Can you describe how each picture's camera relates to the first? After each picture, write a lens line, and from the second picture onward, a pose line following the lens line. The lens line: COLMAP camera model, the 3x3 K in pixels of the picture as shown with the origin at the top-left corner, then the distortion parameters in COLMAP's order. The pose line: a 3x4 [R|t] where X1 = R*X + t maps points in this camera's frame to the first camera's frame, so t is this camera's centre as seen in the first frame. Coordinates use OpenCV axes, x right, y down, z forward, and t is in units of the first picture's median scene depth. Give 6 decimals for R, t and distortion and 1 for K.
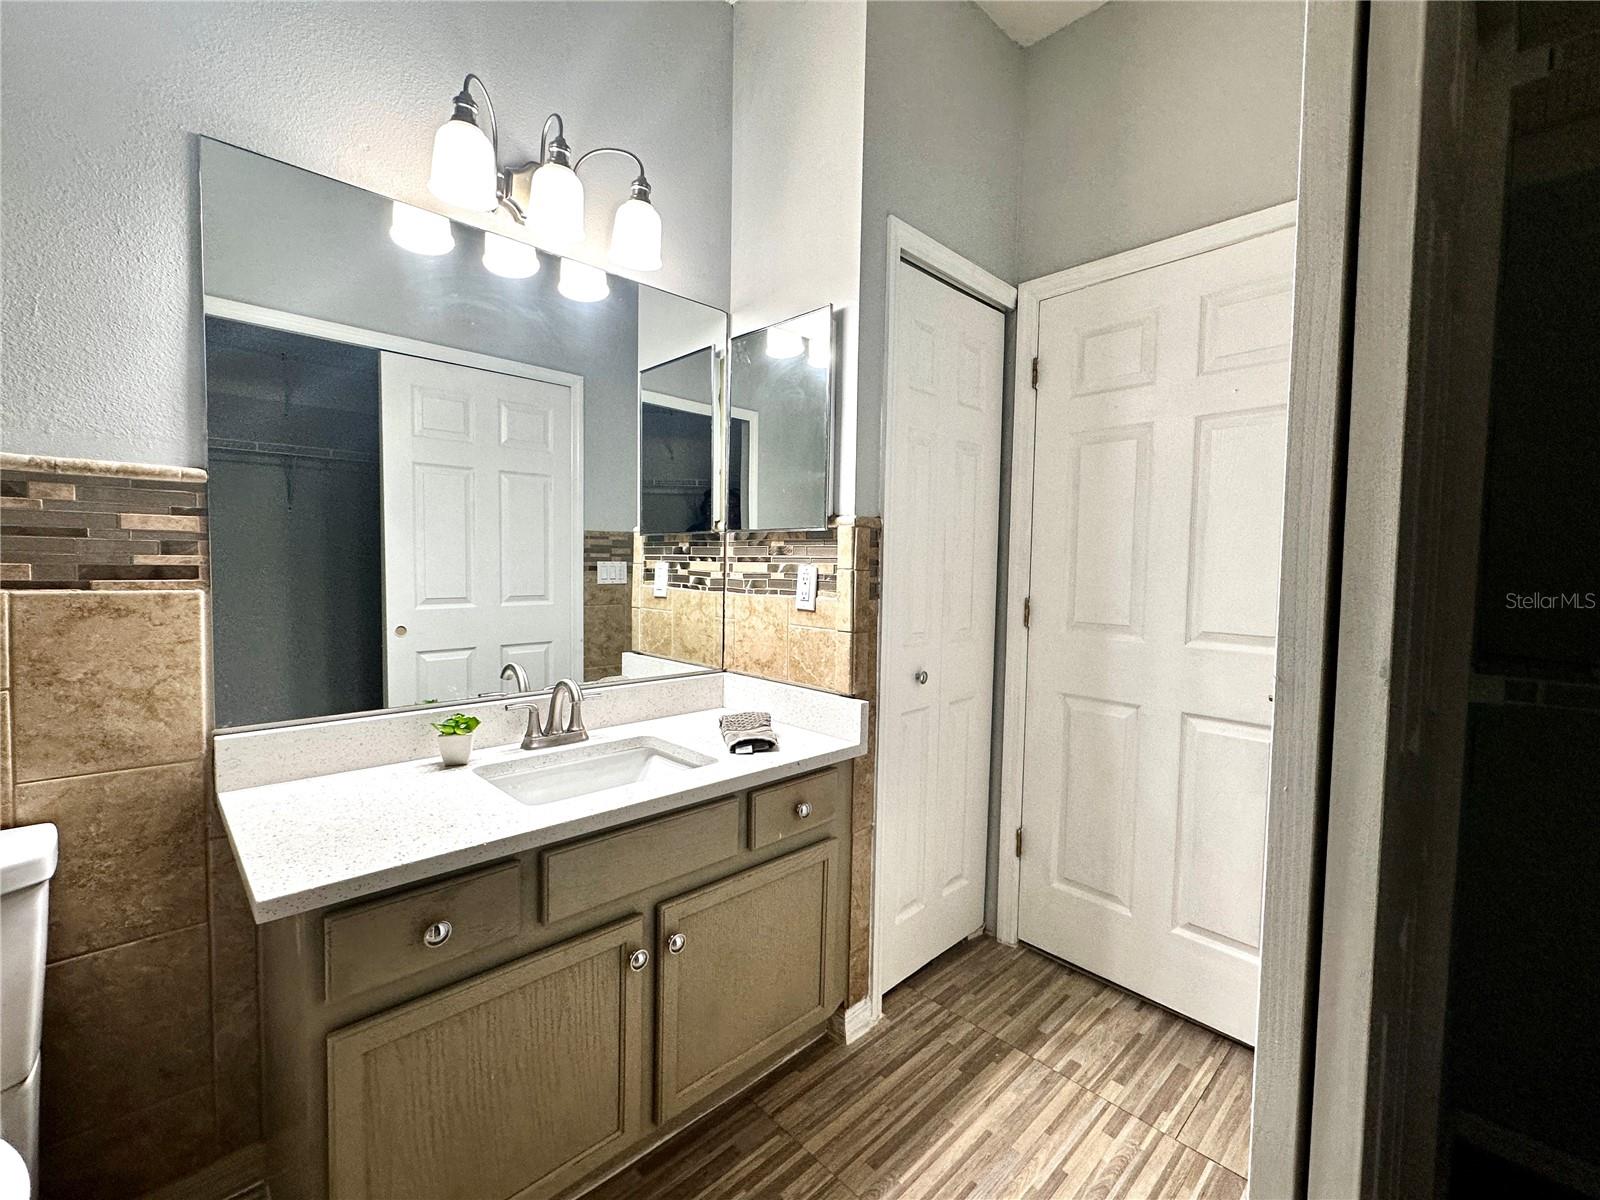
lens RADIAL K [[686.9, 0, 796.8], [0, 686.9, 597.8], [0, 0, 1]] dist [-0.002142, 0.000013]
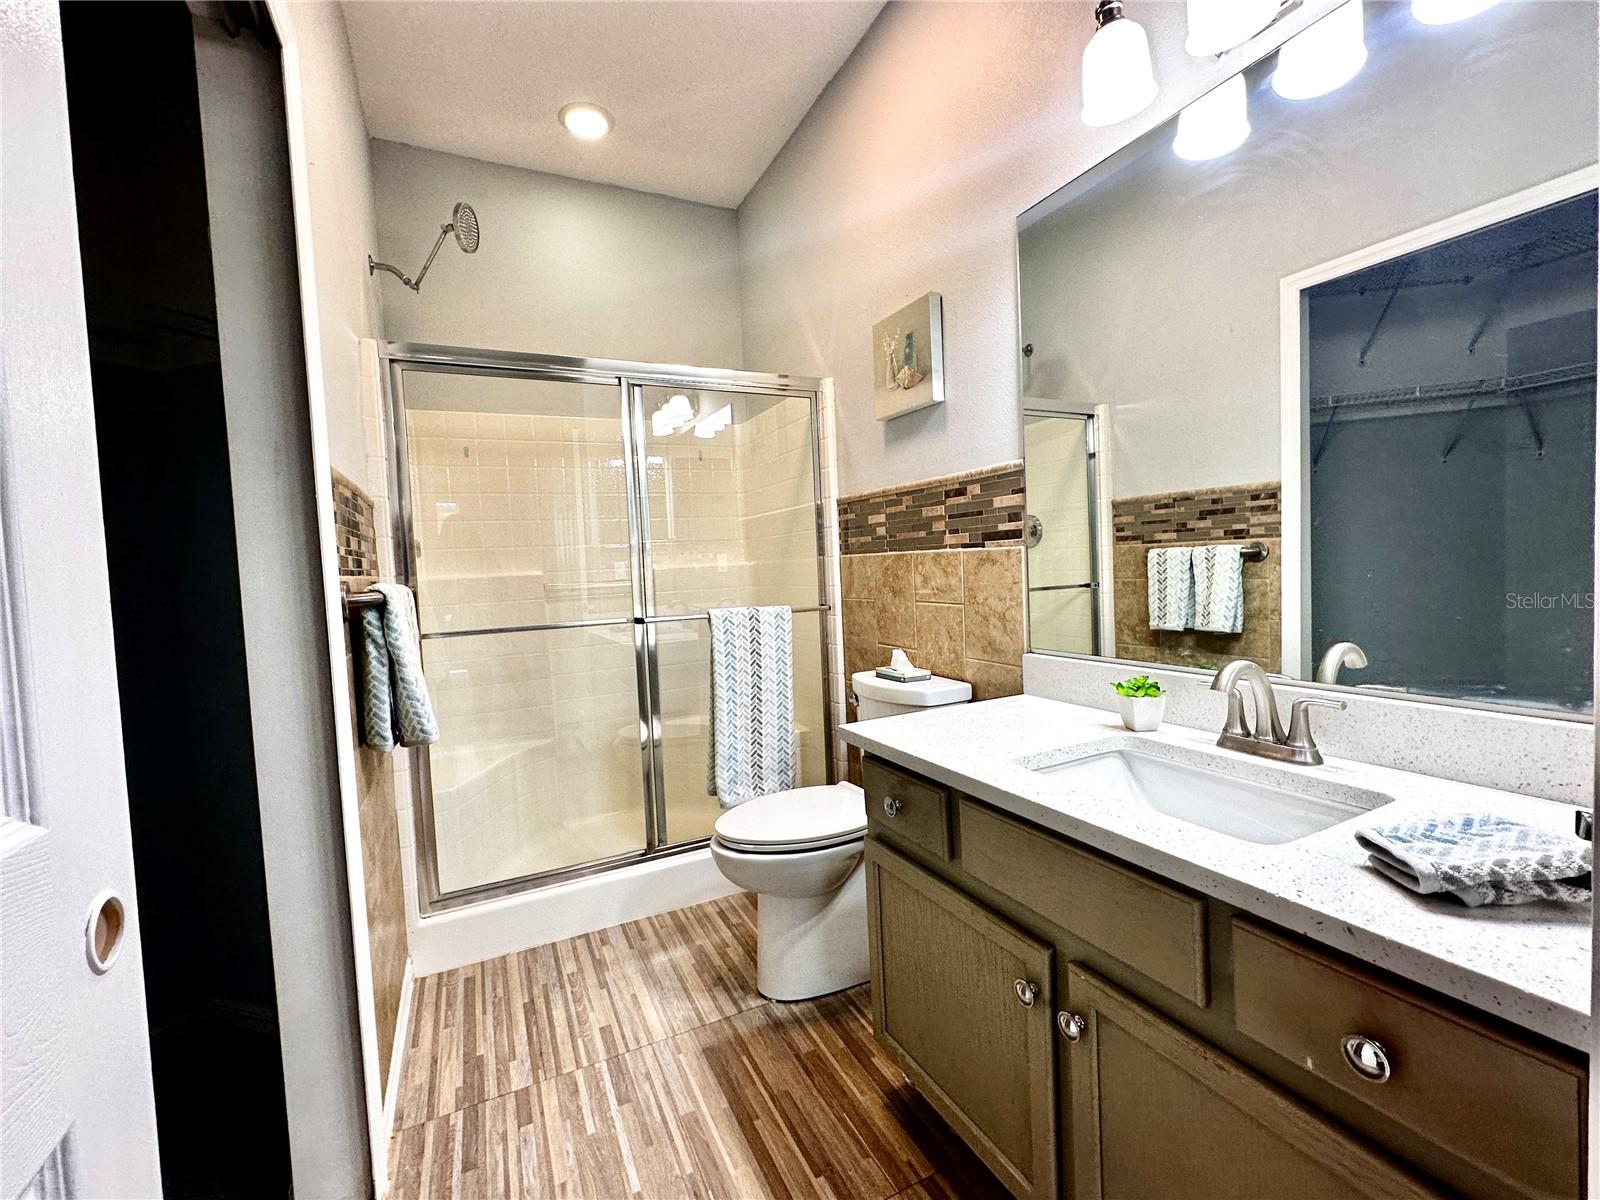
lens RADIAL K [[686.9, 0, 799.4], [0, 686.9, 598.0], [0, 0, 1]] dist [-0.002142, 0.000013]
pose [[-0.306624, 0.043380, -0.950842, 0.572249], [-0.008688, 0.998792, 0.048369, 0.028780], [0.951791, 0.023092, -0.305877, 0.946289]]
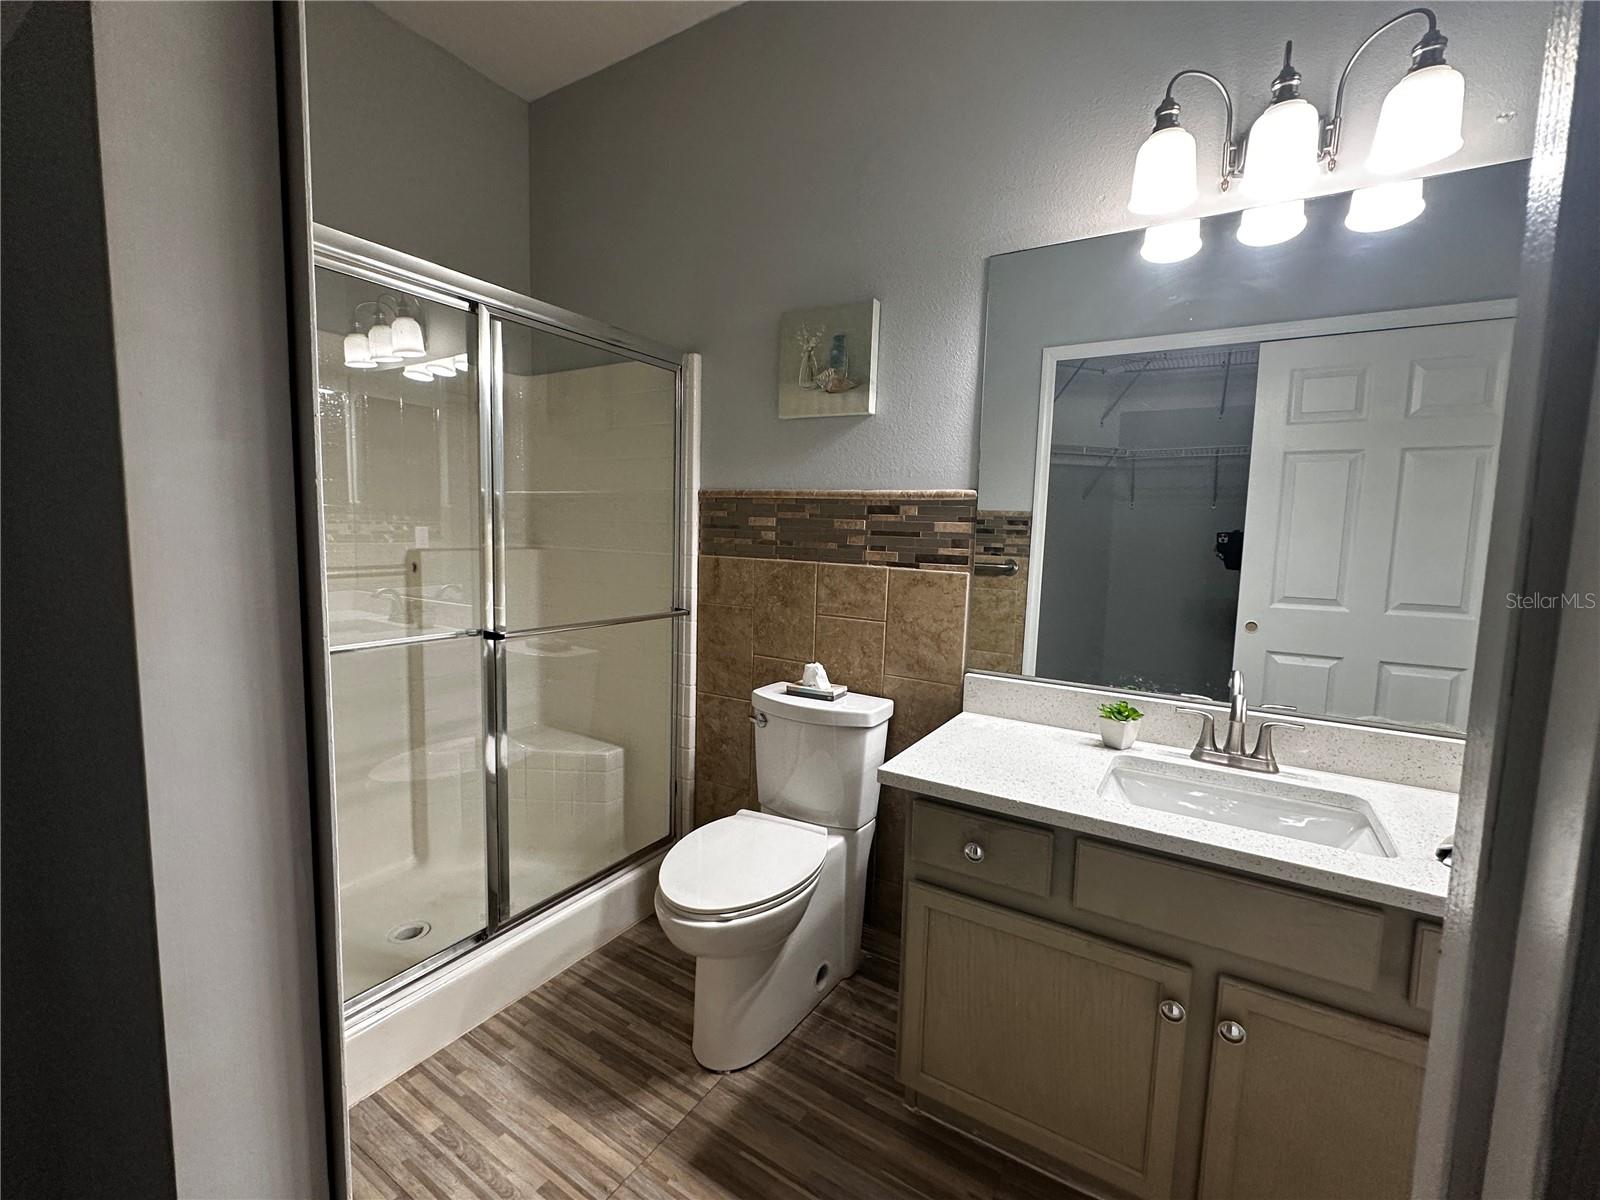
lens RADIAL K [[686.9, 0, 799.7], [0, 686.9, 599.2], [0, 0, 1]] dist [-0.002142, 0.000013]
pose [[0.245787, 0.090229, -0.965115, 0.447839], [-0.074218, 0.994487, 0.074074, -0.035056], [0.966478, 0.053422, 0.251129, 0.267409]]
